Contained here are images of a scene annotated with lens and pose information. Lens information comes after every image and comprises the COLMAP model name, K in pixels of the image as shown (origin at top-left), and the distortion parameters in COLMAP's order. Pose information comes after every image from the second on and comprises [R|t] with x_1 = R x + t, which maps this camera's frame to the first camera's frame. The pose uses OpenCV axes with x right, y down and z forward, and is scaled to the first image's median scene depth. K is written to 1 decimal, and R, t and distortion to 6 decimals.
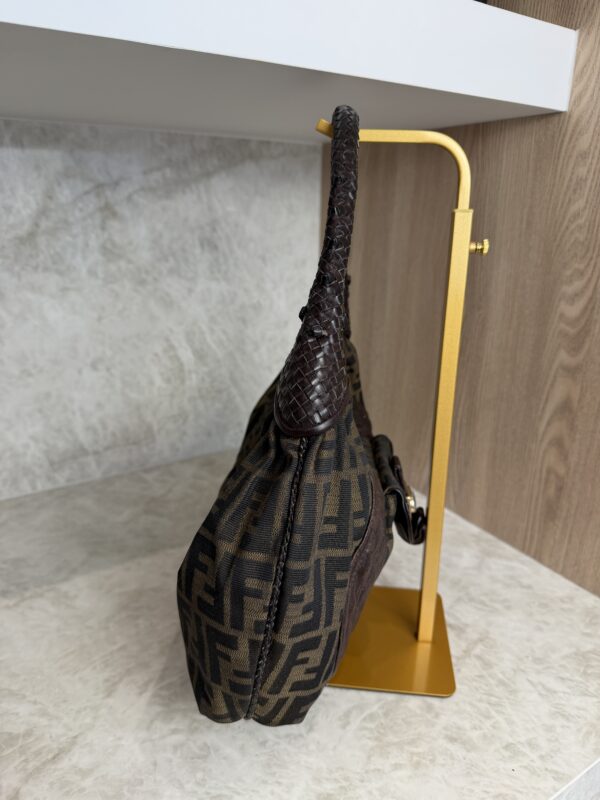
lens RADIAL K [[585.3, 0, 305.6], [0, 585.3, 402.7], [0, 0, 1]] dist [0.021354, -0.048948]
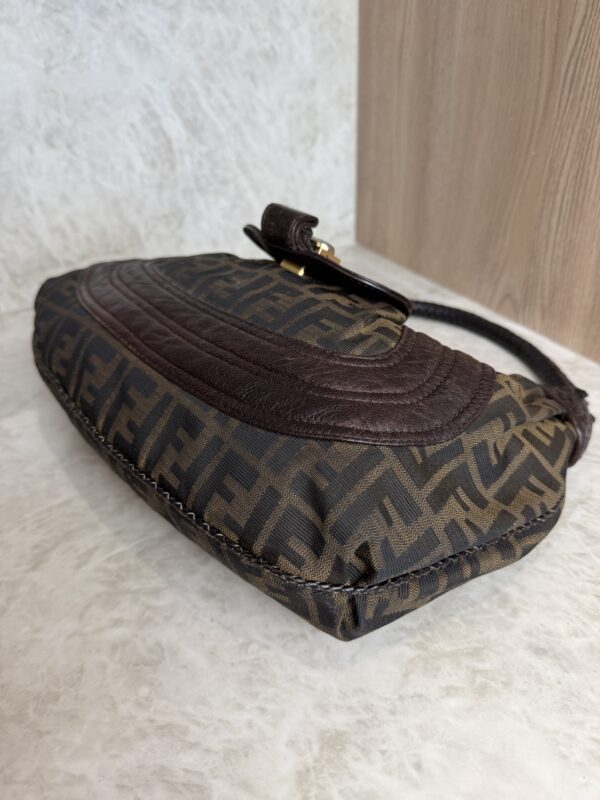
lens RADIAL K [[595.2, 0, 301.3], [0, 595.2, 403.7], [0, 0, 1]] dist [-0.039399, 0.010548]
pose [[0.995233, 0.005167, -0.097392, 0.041208], [0.018578, 0.970267, 0.241322, 0.118402], [0.095744, -0.241981, 0.965546, 0.324083]]
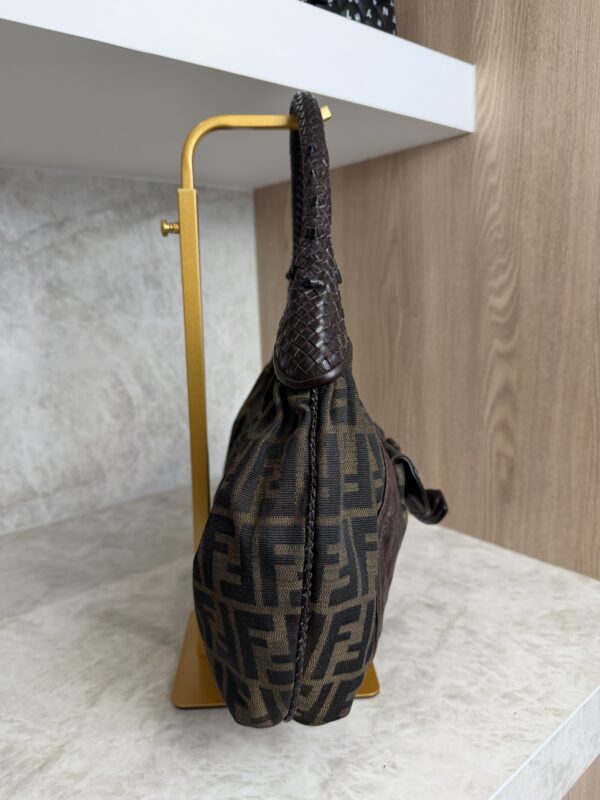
lens RADIAL K [[586.2, 0, 300.0], [0, 586.2, 400.0], [0, 0, 1]] dist [0.002350, -0.035070]
pose [[0.989994, -0.075114, 0.119458, -0.066997], [0.091143, 0.986653, -0.134938, 0.142902], [-0.107728, 0.144475, 0.983627, -0.020457]]
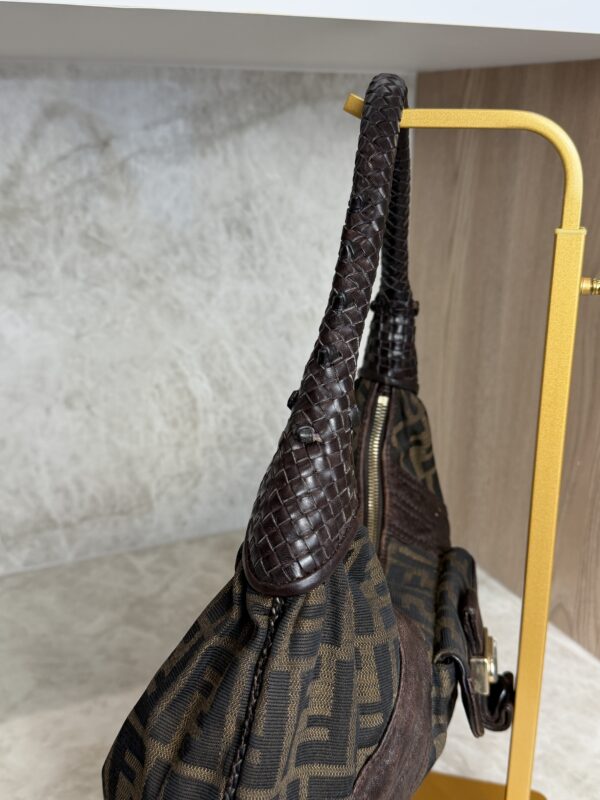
lens RADIAL K [[874.2, 0, 300.4], [0, 874.2, 402.8], [0, 0, 1]] dist [0.094439, -0.035327]
pose [[0.988758, 0.037464, -0.144752, 0.088802], [-0.039532, 0.999153, -0.011438, -0.083966], [0.144201, 0.017032, 0.989402, 0.004171]]
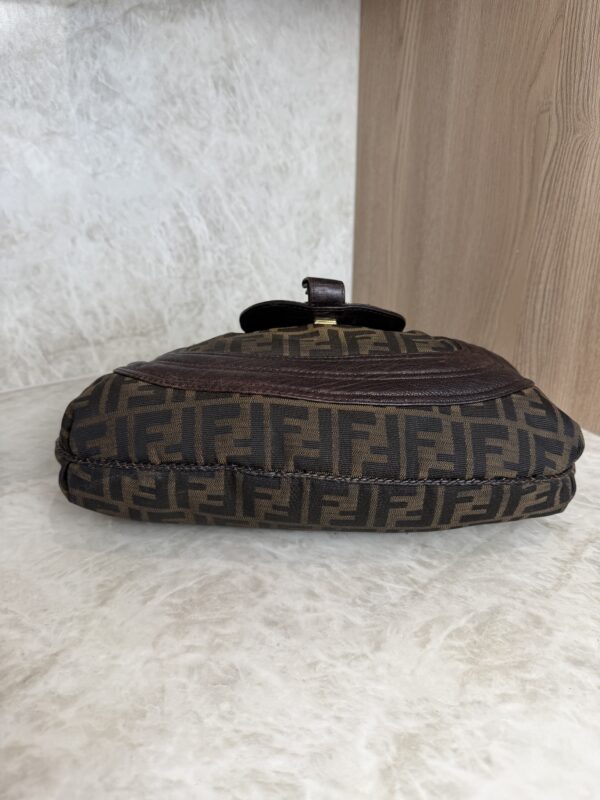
lens RADIAL K [[586.2, 0, 300.0], [0, 586.2, 400.0], [0, 0, 1]] dist [0.002350, -0.035070]
pose [[0.999002, -0.007998, -0.043947, -0.040167], [0.011305, 0.997079, 0.075530, 0.152928], [0.043214, -0.075951, 0.996175, 0.233253]]
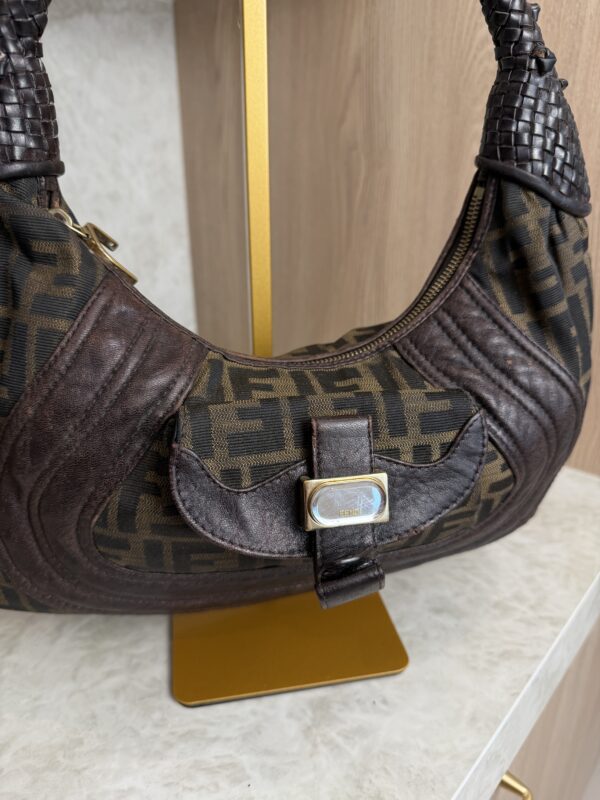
lens RADIAL K [[594.7, 0, 305.9], [0, 594.7, 396.5], [0, 0, 1]] dist [-0.024037, -0.009960]
pose [[0.963176, -0.120483, 0.240365, -0.090072], [0.104420, 0.991428, 0.078527, 0.125523], [-0.247765, -0.050536, 0.967501, 0.154510]]
